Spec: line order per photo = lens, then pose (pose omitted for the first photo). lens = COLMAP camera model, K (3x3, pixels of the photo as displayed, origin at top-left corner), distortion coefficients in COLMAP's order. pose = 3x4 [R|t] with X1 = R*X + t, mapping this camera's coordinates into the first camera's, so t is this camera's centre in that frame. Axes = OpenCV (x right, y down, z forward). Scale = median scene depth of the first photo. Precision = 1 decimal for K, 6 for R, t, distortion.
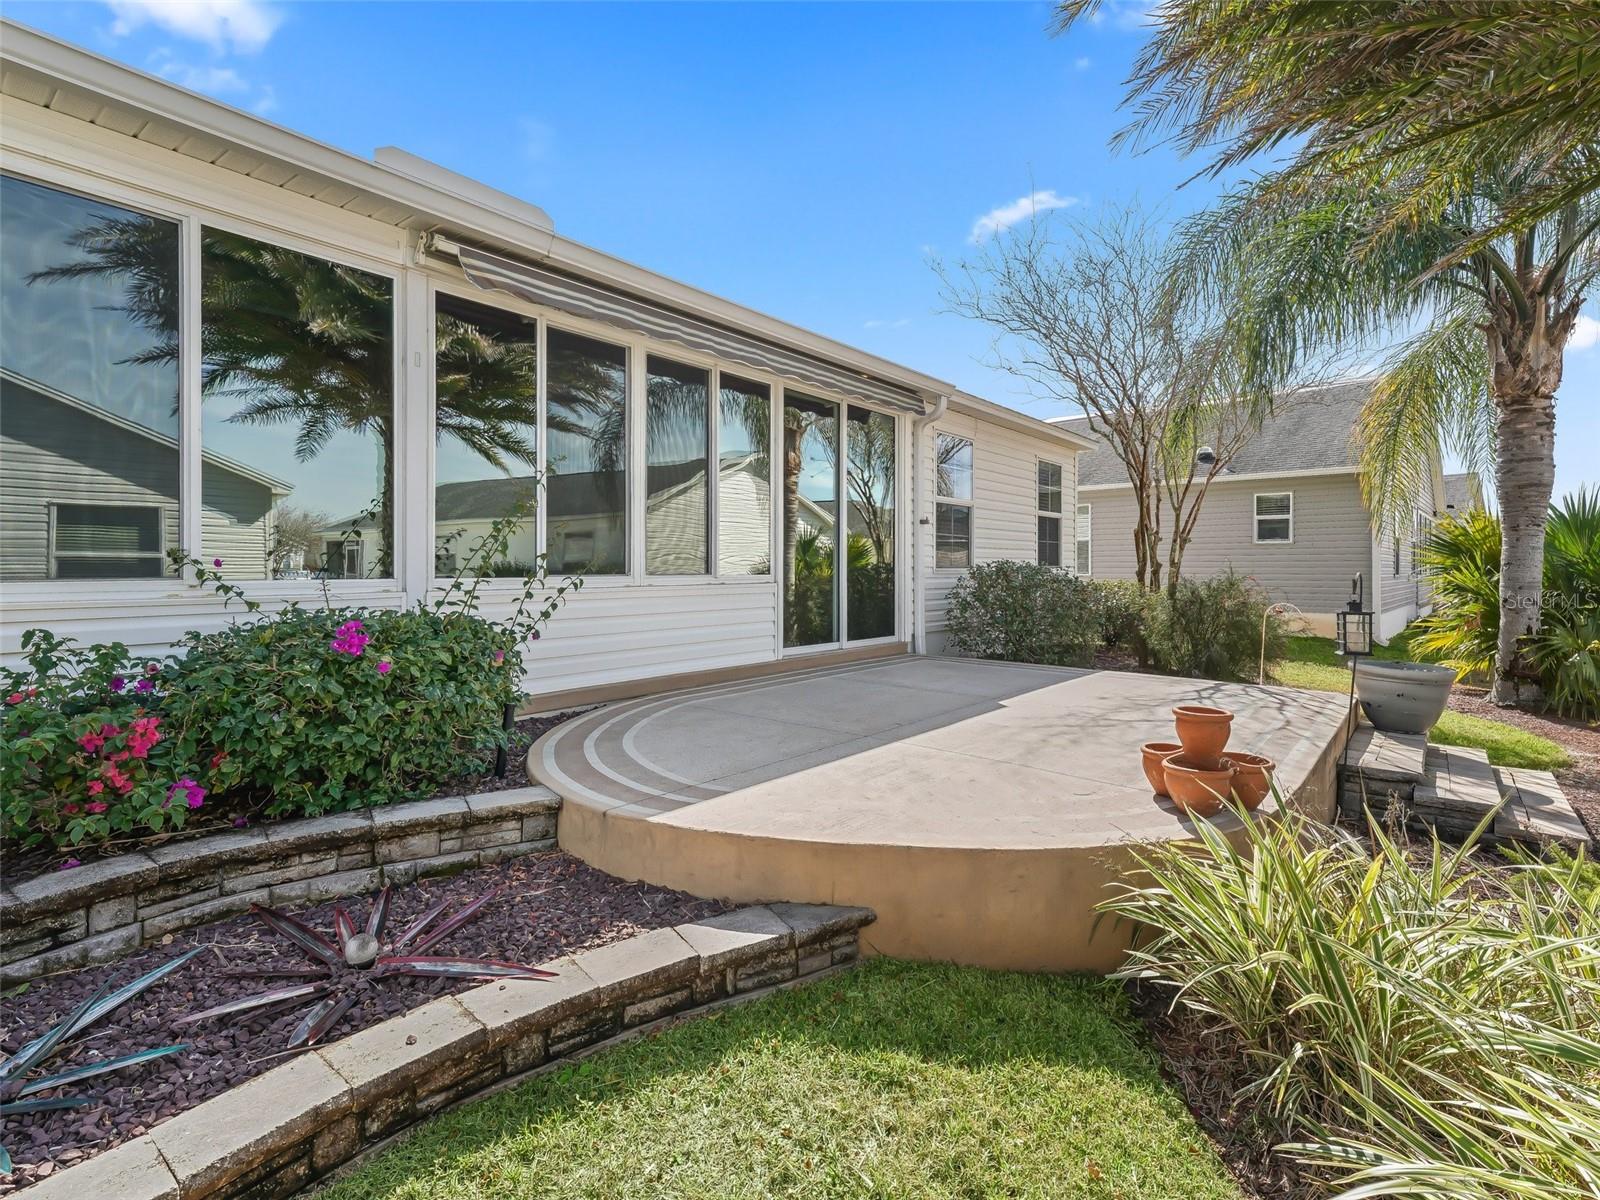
lens RADIAL K [[786.4, 0, 804.9], [0, 786.4, 562.1], [0, 0, 1]] dist [0.021753, -0.004496]
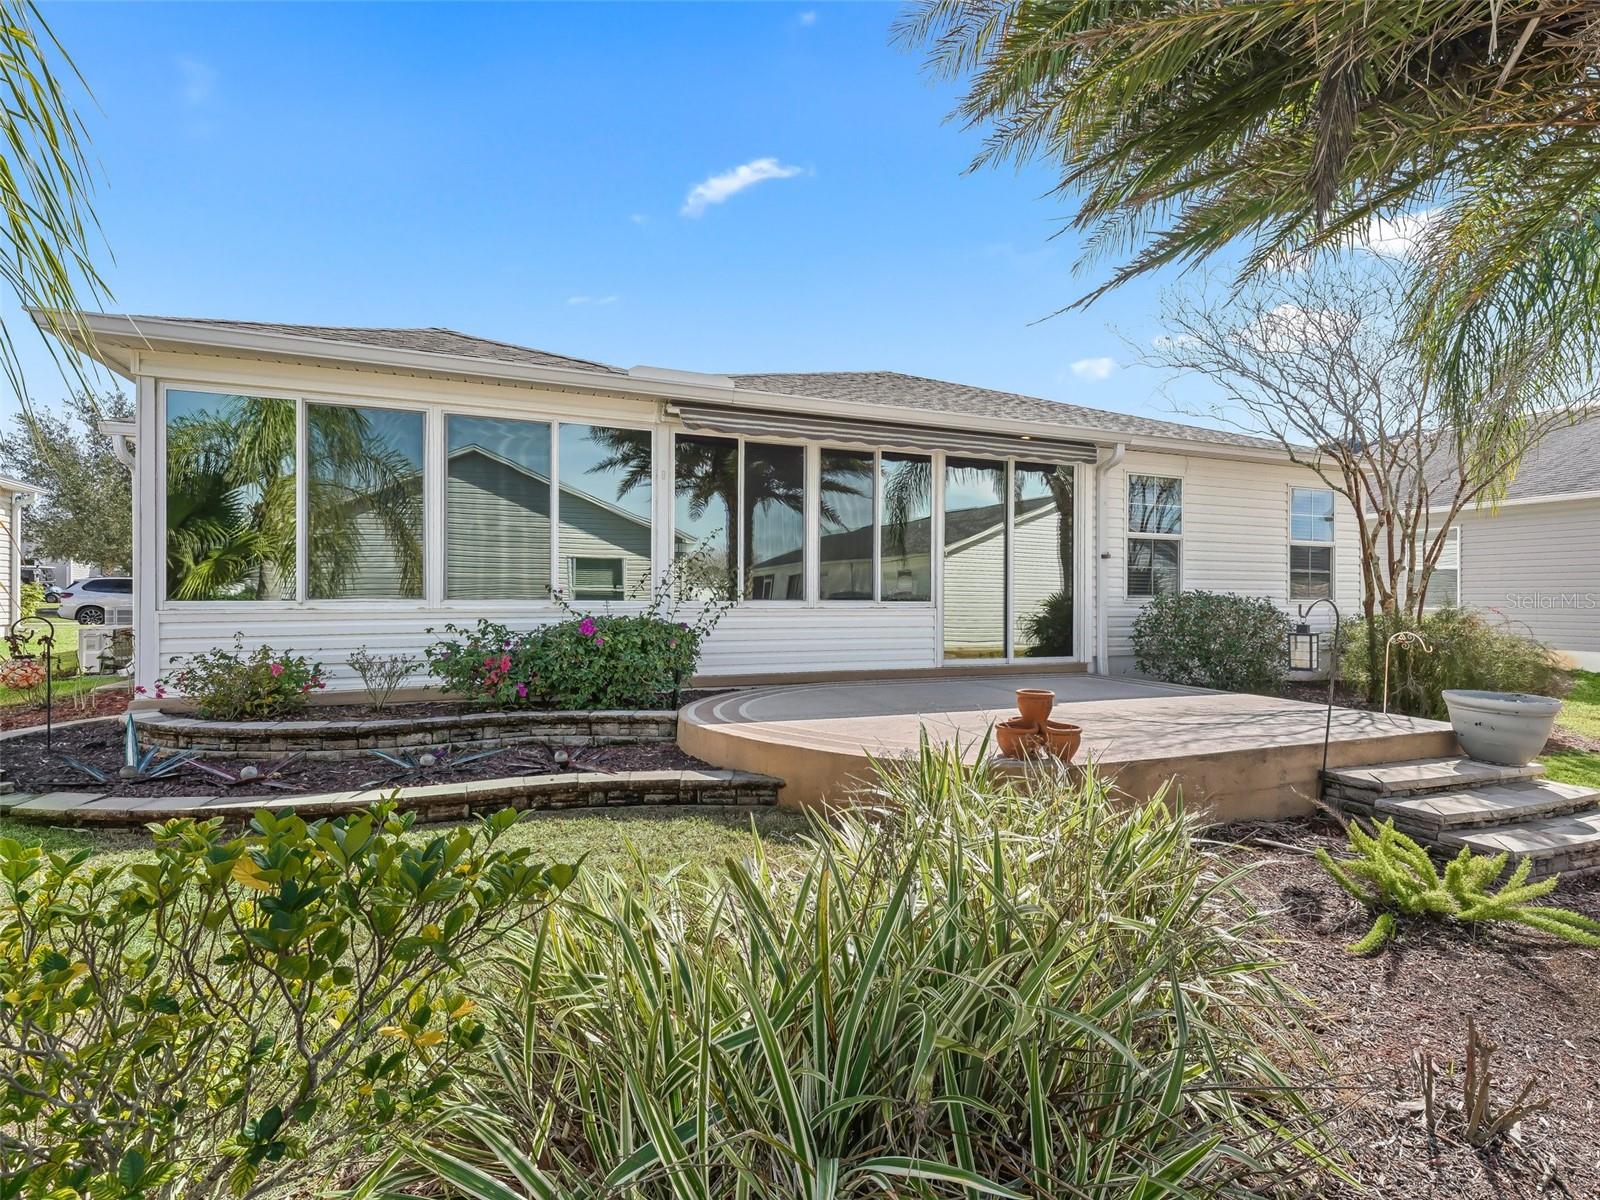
lens RADIAL K [[736.6, 0, 798.6], [0, 736.6, 600.3], [0, 0, 1]] dist [0.010117, -0.002912]
pose [[0.876392, 0.004436, -0.481577, 0.722310], [-0.000915, 0.999971, 0.007548, 0.008993], [0.481597, -0.006174, 0.876371, -0.365697]]
